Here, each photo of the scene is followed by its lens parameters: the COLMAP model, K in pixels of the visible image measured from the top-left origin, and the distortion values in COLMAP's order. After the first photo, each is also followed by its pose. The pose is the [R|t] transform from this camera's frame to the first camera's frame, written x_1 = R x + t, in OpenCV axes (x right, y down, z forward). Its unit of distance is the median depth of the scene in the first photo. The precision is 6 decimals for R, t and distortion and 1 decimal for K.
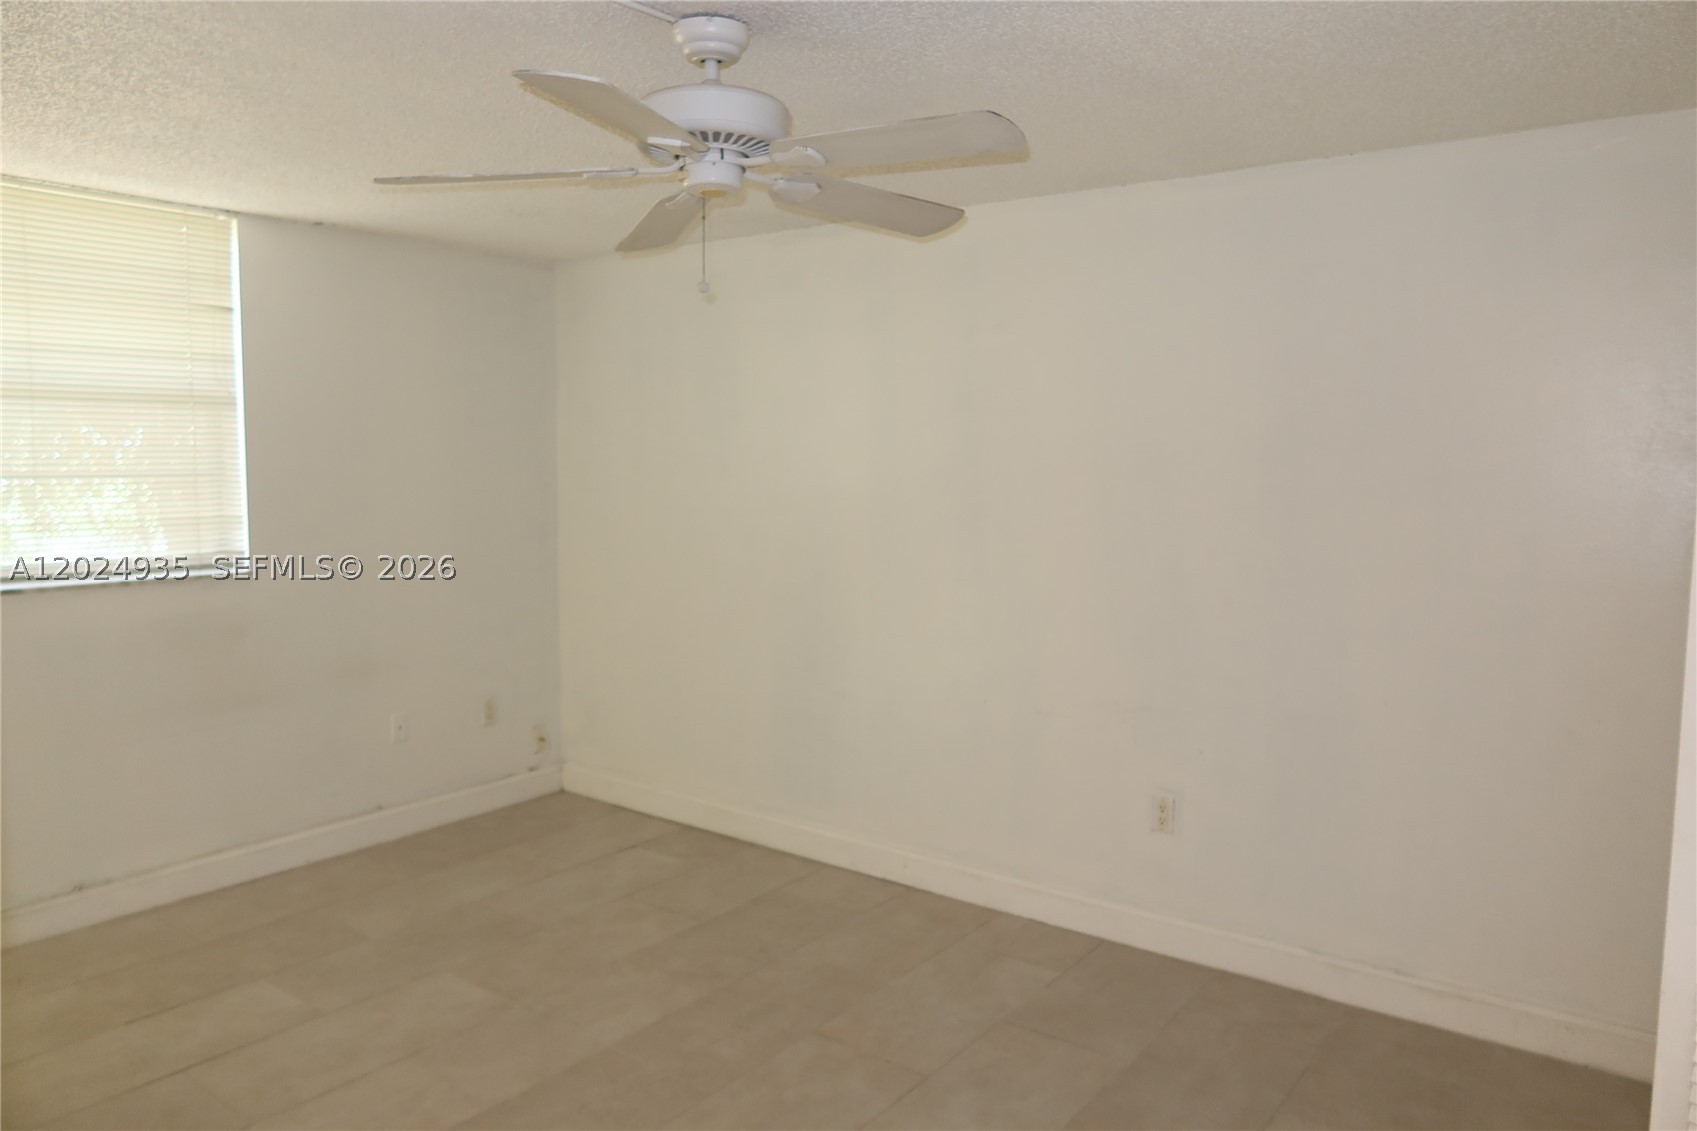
lens RADIAL K [[1156.6, 0, 841.2], [0, 1156.6, 558.0], [0, 0, 1]] dist [-0.028292, 0.009786]
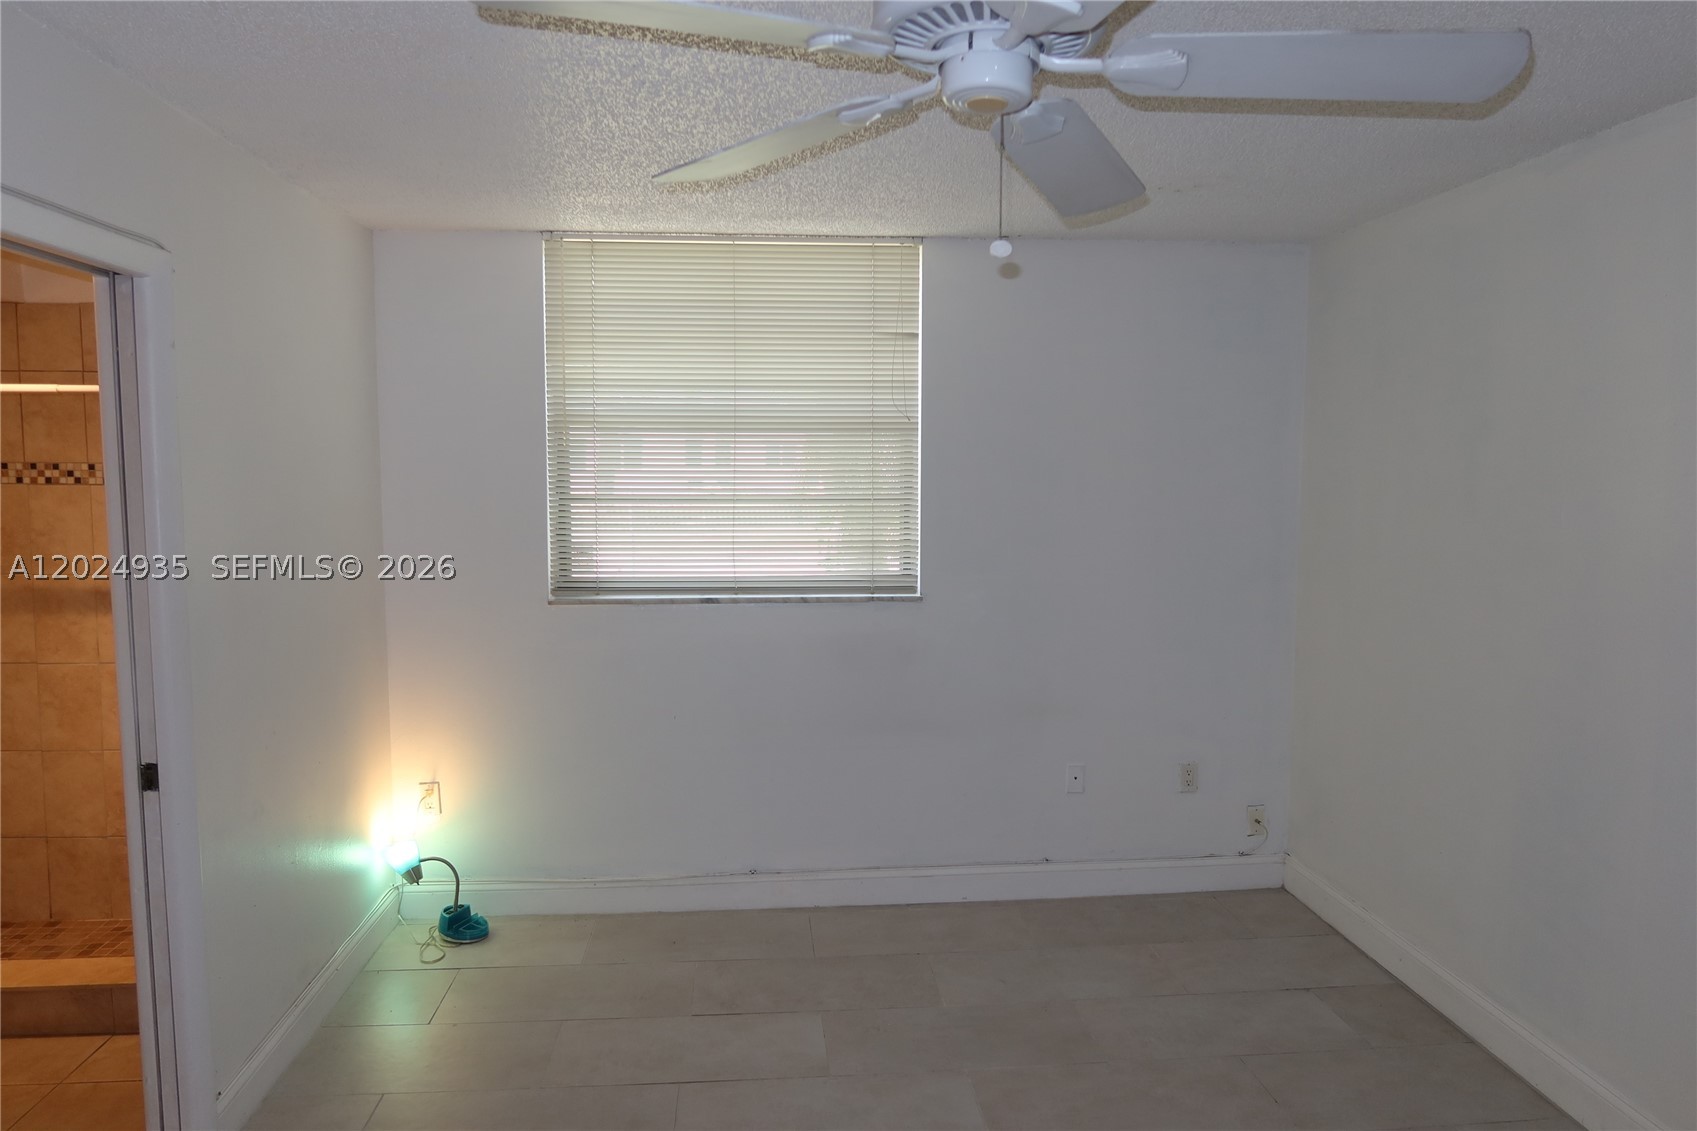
lens RADIAL K [[1156.6, 0, 846.9], [0, 1156.6, 563.3], [0, 0, 1]] dist [-0.028292, 0.009786]
pose [[0.672771, 0.056987, -0.737653, 0.223581], [-0.061458, 0.997888, 0.021039, -0.042969], [0.737294, 0.031180, 0.674852, 0.339723]]
